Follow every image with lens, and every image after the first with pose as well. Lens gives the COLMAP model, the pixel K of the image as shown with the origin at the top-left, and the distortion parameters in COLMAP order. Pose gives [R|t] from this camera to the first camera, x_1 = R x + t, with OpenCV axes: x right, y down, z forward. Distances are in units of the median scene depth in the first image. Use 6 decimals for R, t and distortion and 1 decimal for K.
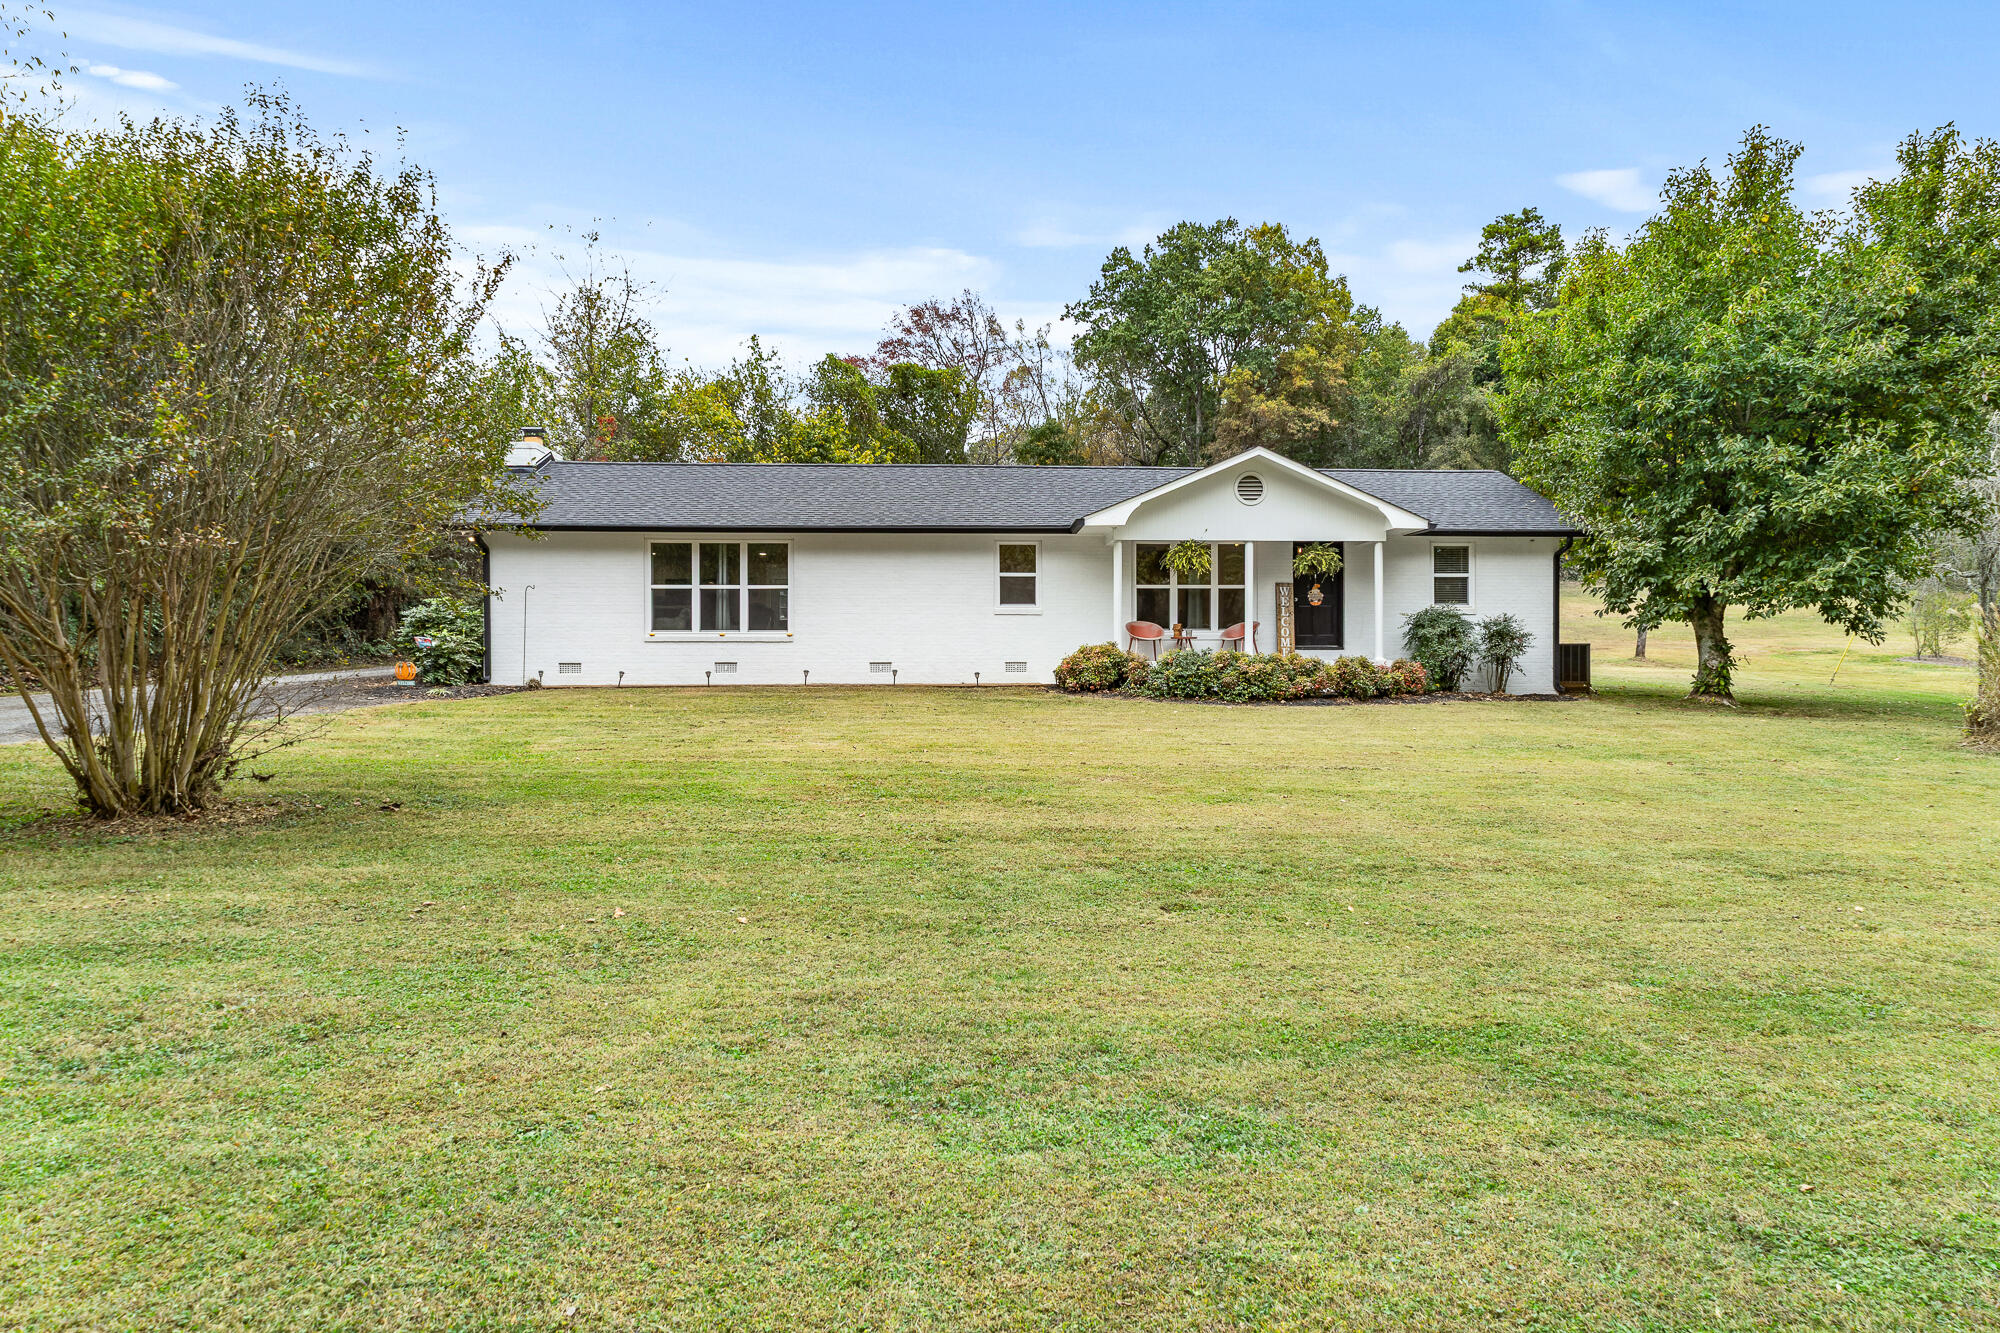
lens RADIAL K [[1293.6, 0, 1000.0], [0, 1293.6, 666.5], [0, 0, 1]] dist [0.005411, 0.001468]
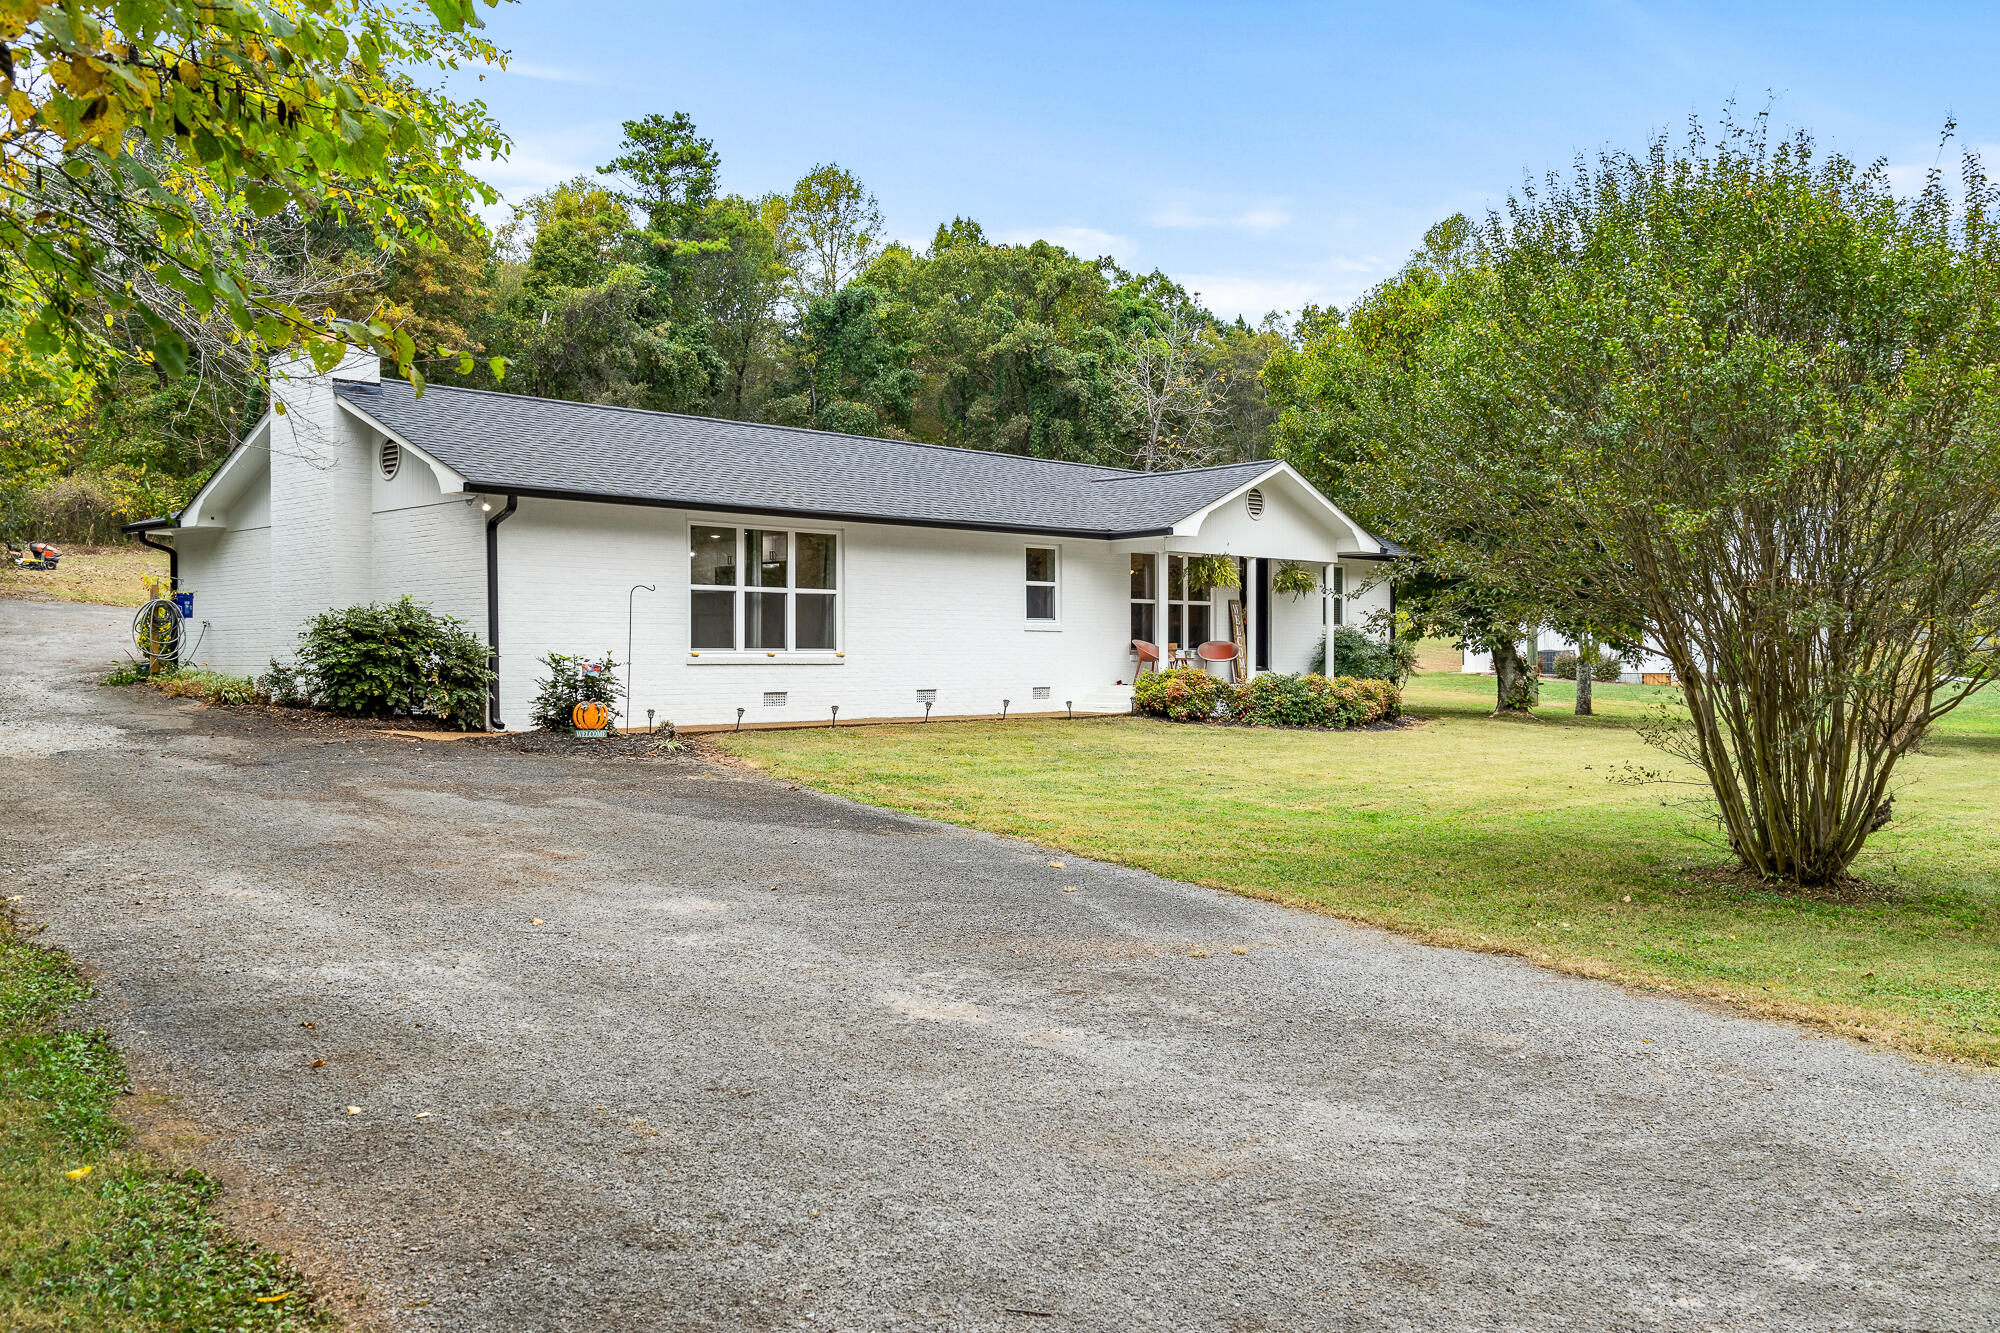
lens RADIAL K [[1763.0, 0, 1003.0], [0, 1763.0, 663.0], [0, 0, 1]] dist [-0.004927, -0.001534]
pose [[0.732167, -0.001668, 0.681123, -0.797588], [0.001885, 0.999998, 0.000423, -0.019916], [-0.681122, 0.000974, 0.732169, 0.175576]]
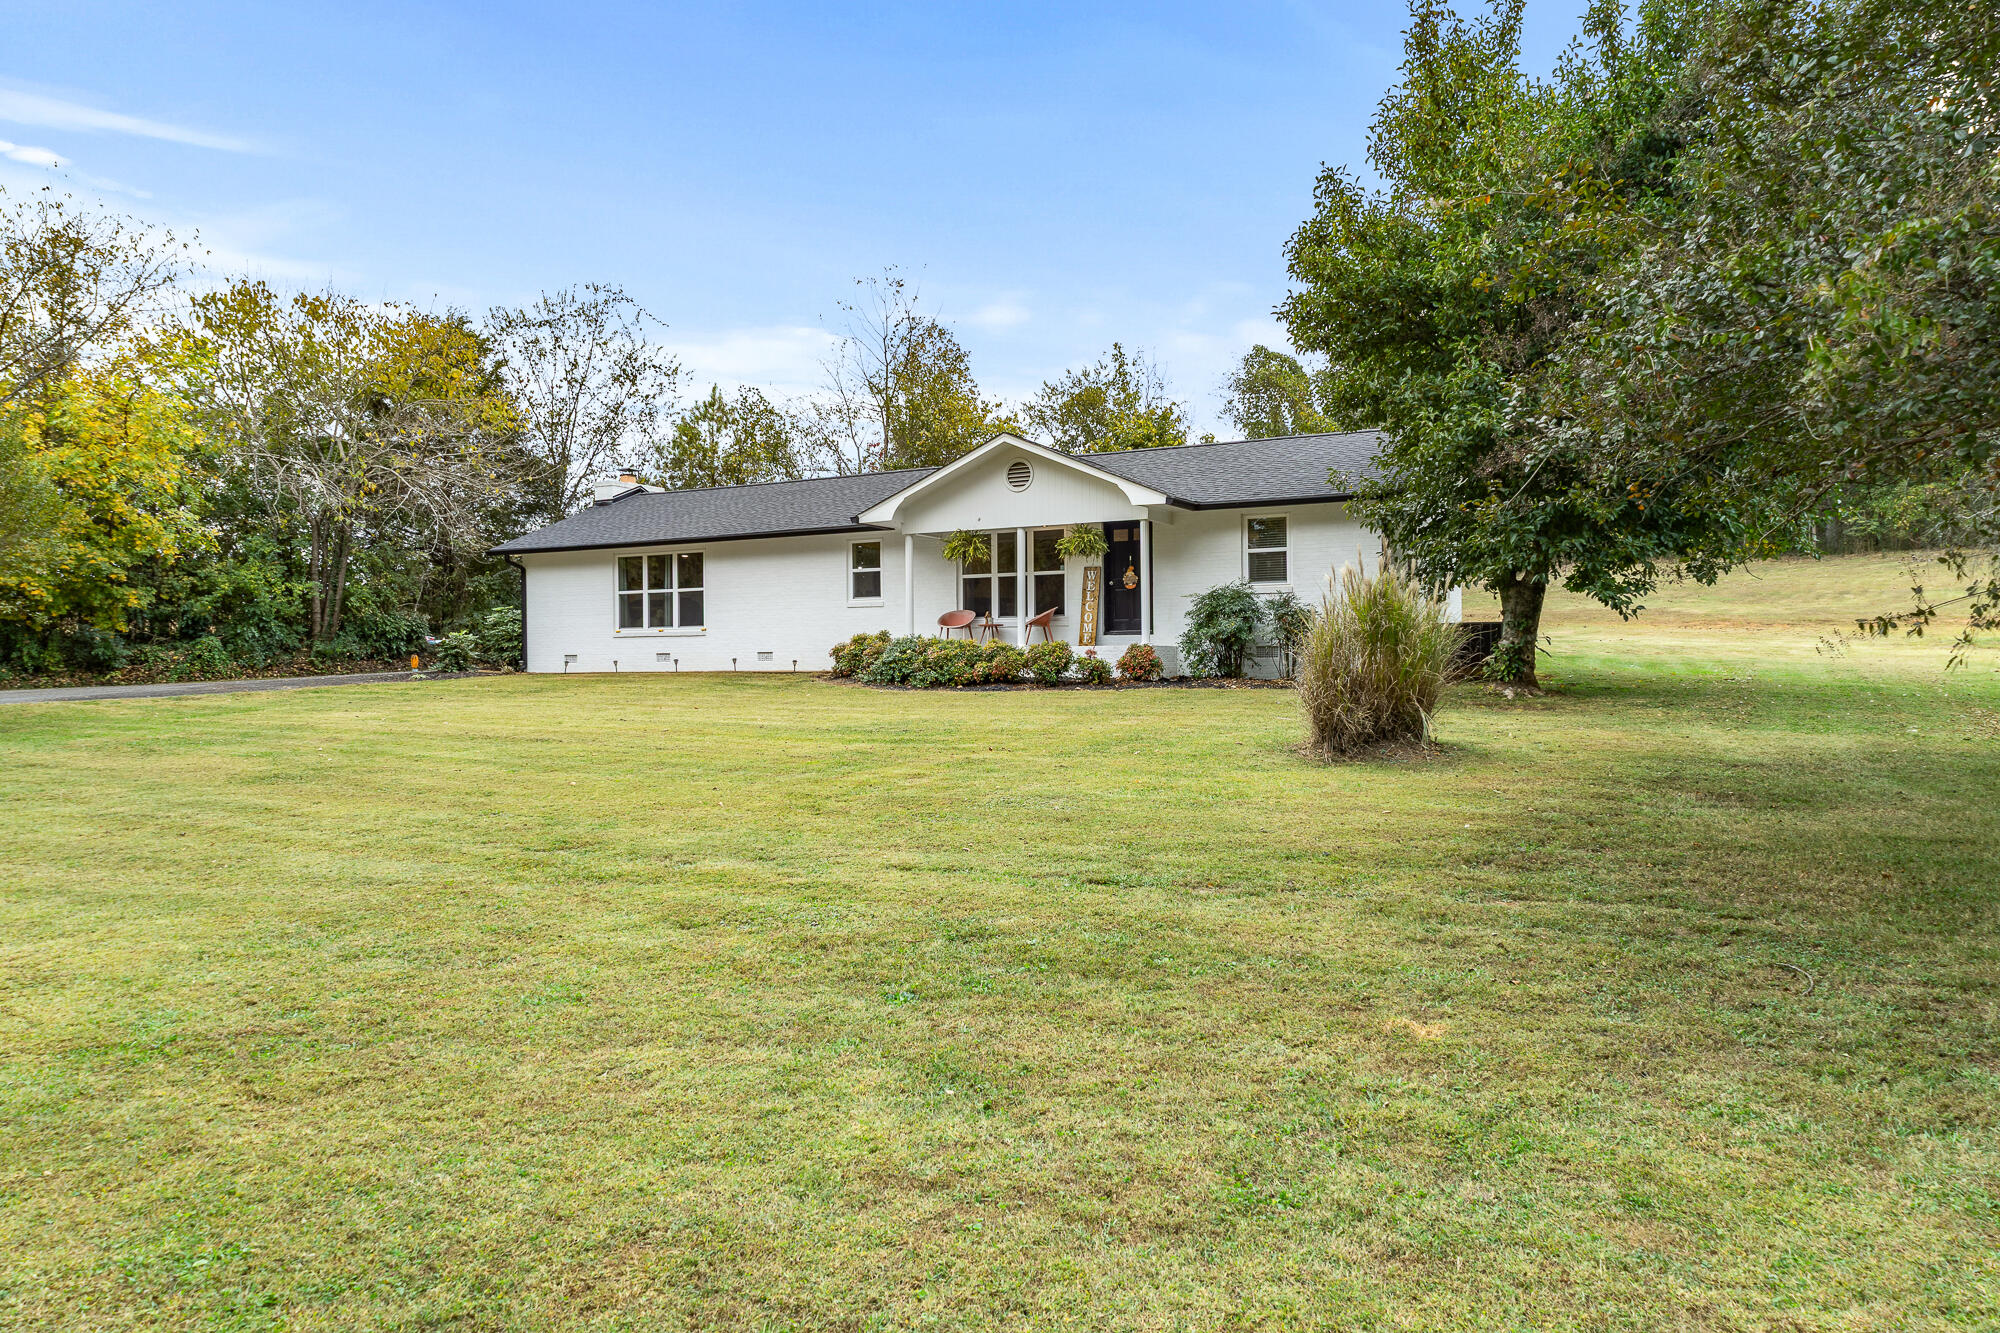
lens RADIAL K [[1293.6, 0, 1000.0], [0, 1293.6, 666.5], [0, 0, 1]] dist [0.005411, 0.001468]
pose [[0.853469, -0.003925, -0.521128, 0.682155], [0.006105, 0.999978, 0.002466, 0.007947], [0.521107, -0.005286, 0.853475, 0.132998]]
